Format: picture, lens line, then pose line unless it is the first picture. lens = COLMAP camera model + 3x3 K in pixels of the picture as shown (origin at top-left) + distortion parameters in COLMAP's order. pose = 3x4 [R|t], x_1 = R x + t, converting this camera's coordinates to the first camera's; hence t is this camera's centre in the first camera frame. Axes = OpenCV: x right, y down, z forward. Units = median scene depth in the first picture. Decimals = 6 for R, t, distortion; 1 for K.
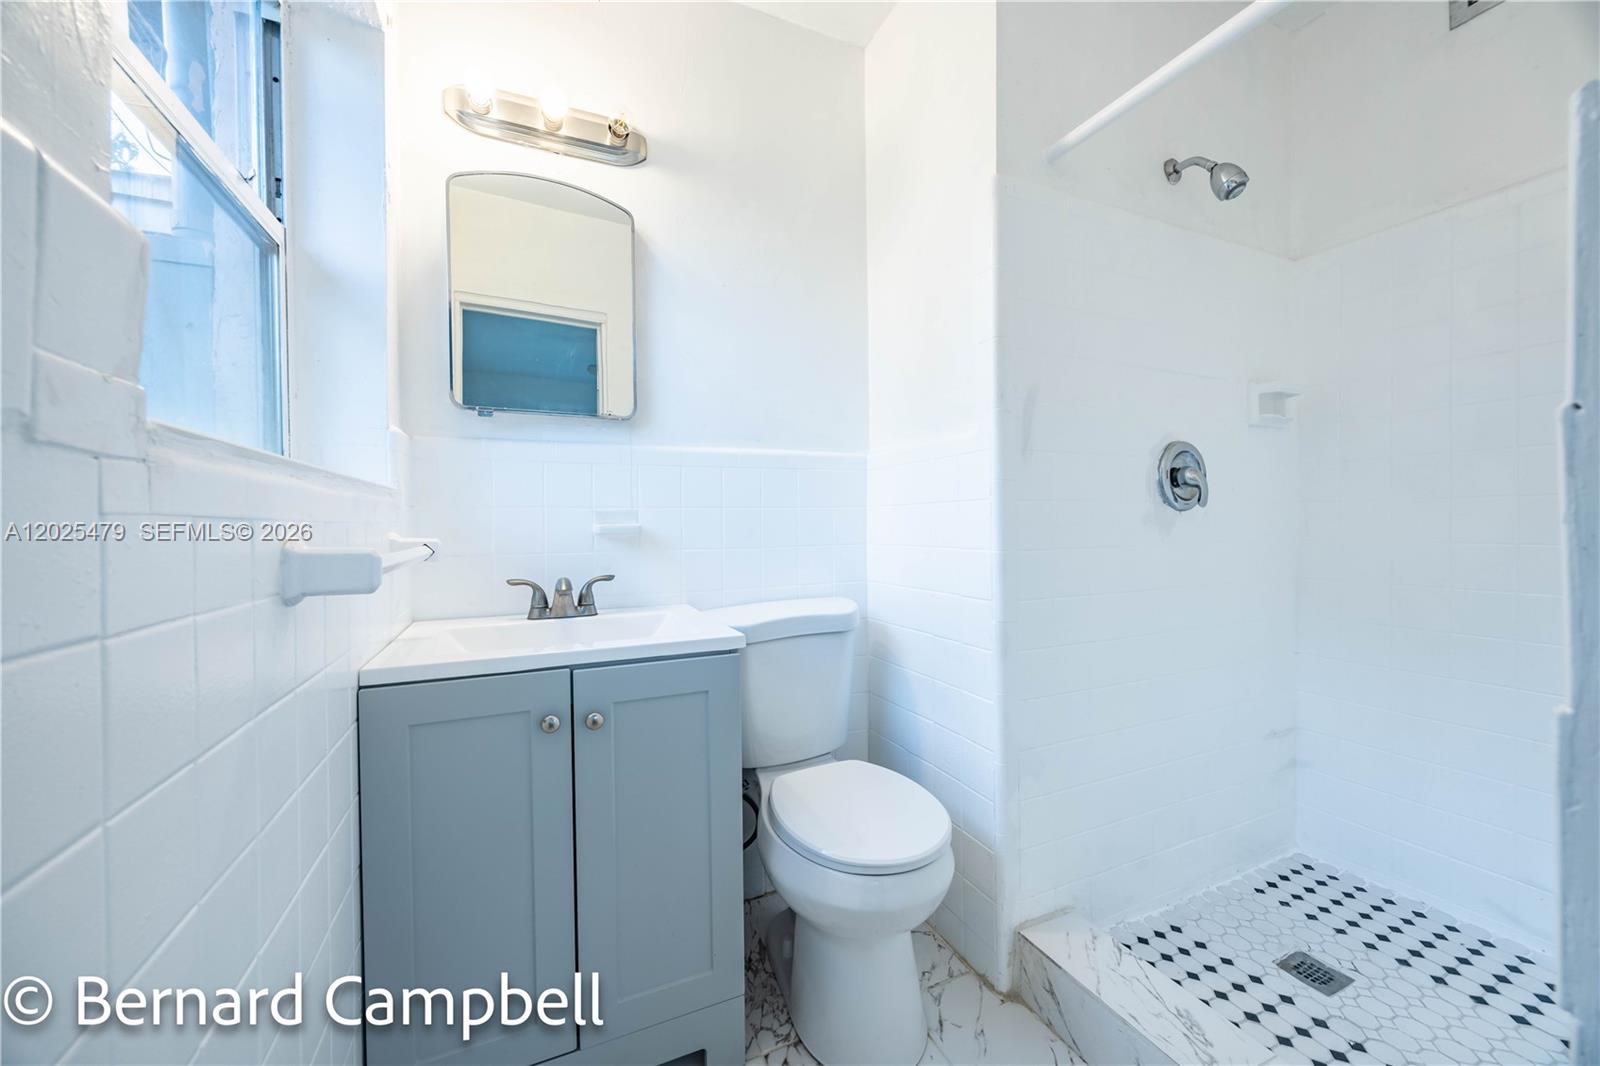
lens RADIAL K [[619.3, 0, 800.0], [0, 619.3, 533.0], [0, 0, 1]] dist [-0.002224, -0.000030]
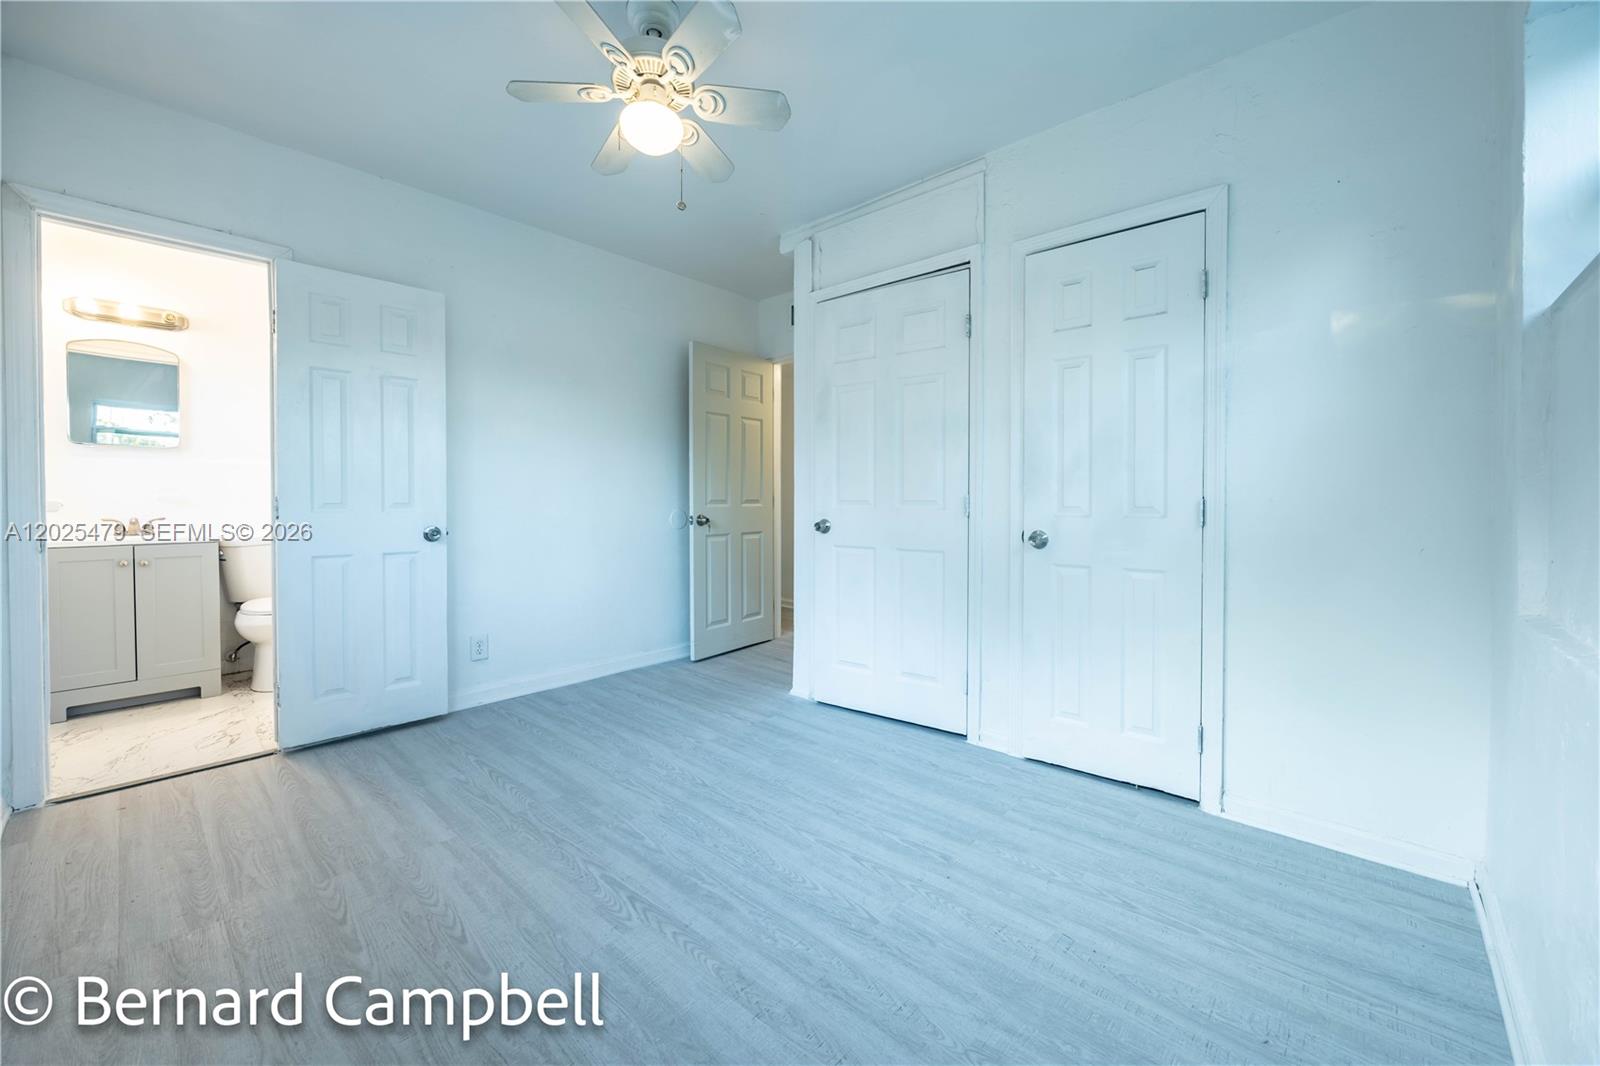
lens RADIAL K [[625.4, 0, 796.6], [0, 625.4, 507.3], [0, 0, 1]] dist [-0.002917, -0.000128]
pose [[0.915646, 0.001243, 0.401983, 0.948913], [-0.000665, 0.999999, -0.001576, 0.037486], [-0.401985, 0.001176, 0.915646, -2.128055]]
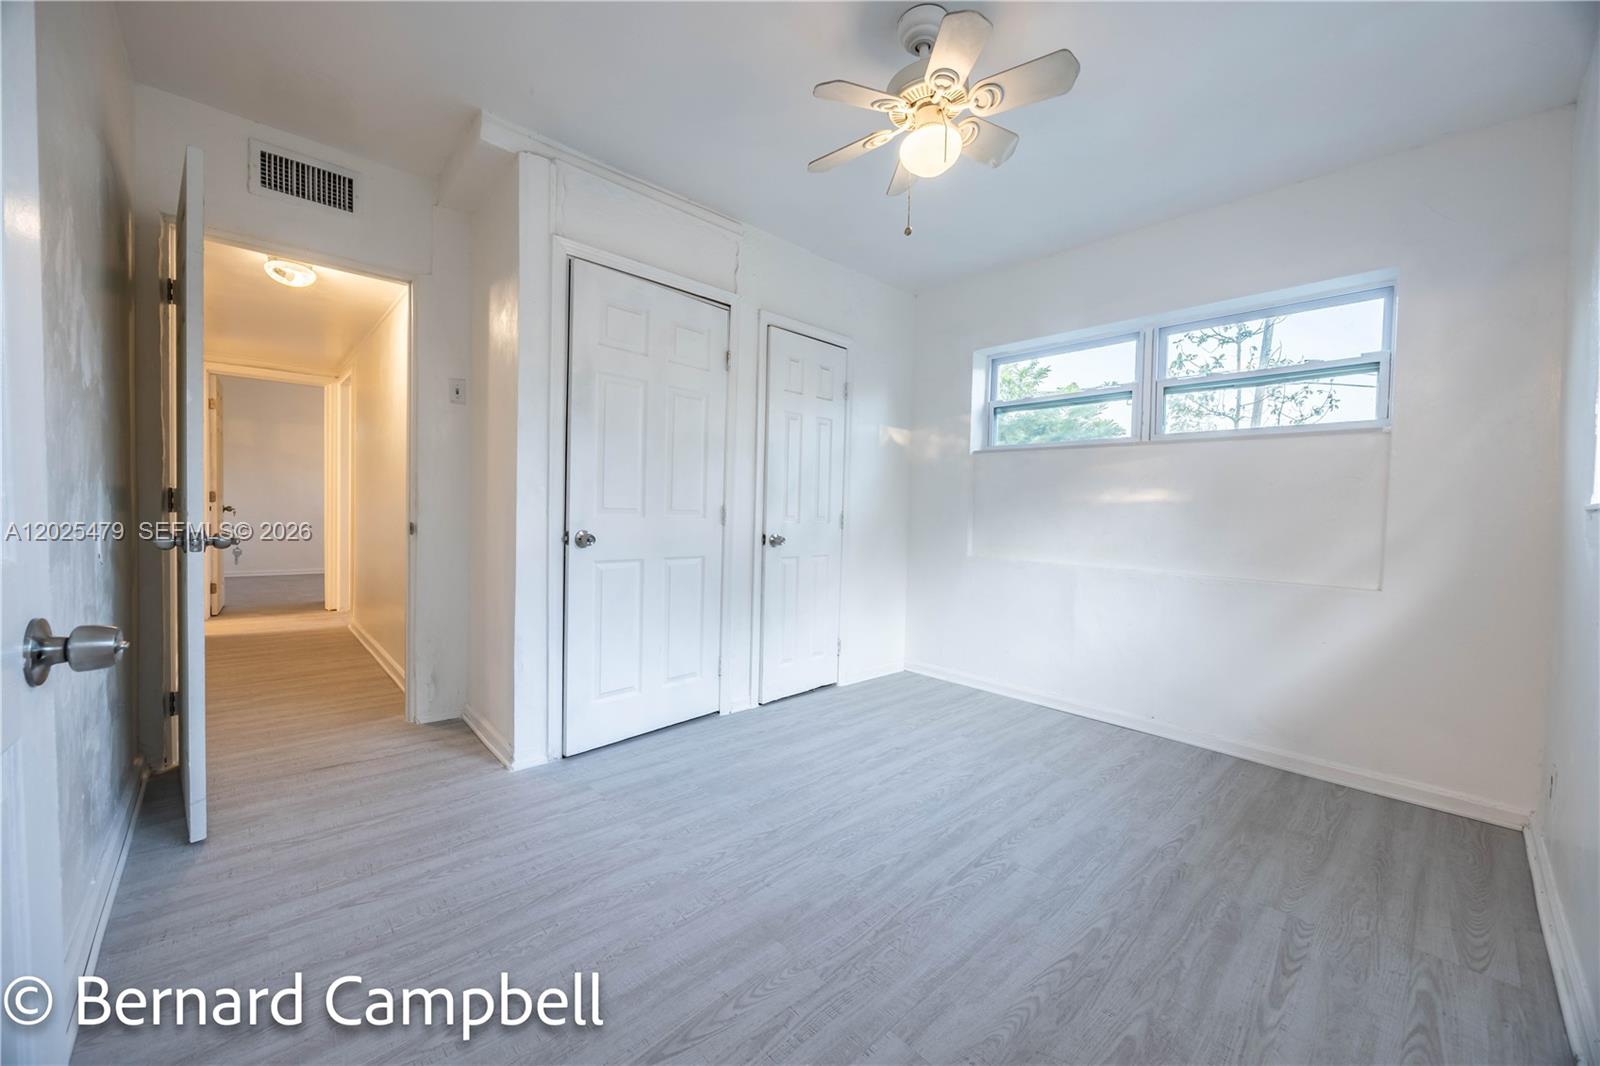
lens RADIAL K [[610.0, 0, 805.0], [0, 610.0, 530.0], [0, 0, 1]] dist [-0.003973, 0.000122]
pose [[-0.333217, -0.034785, 0.942208, -1.128761], [-0.014323, 0.999391, 0.031831, -0.028708], [-0.942741, -0.002889, -0.333513, 2.453609]]
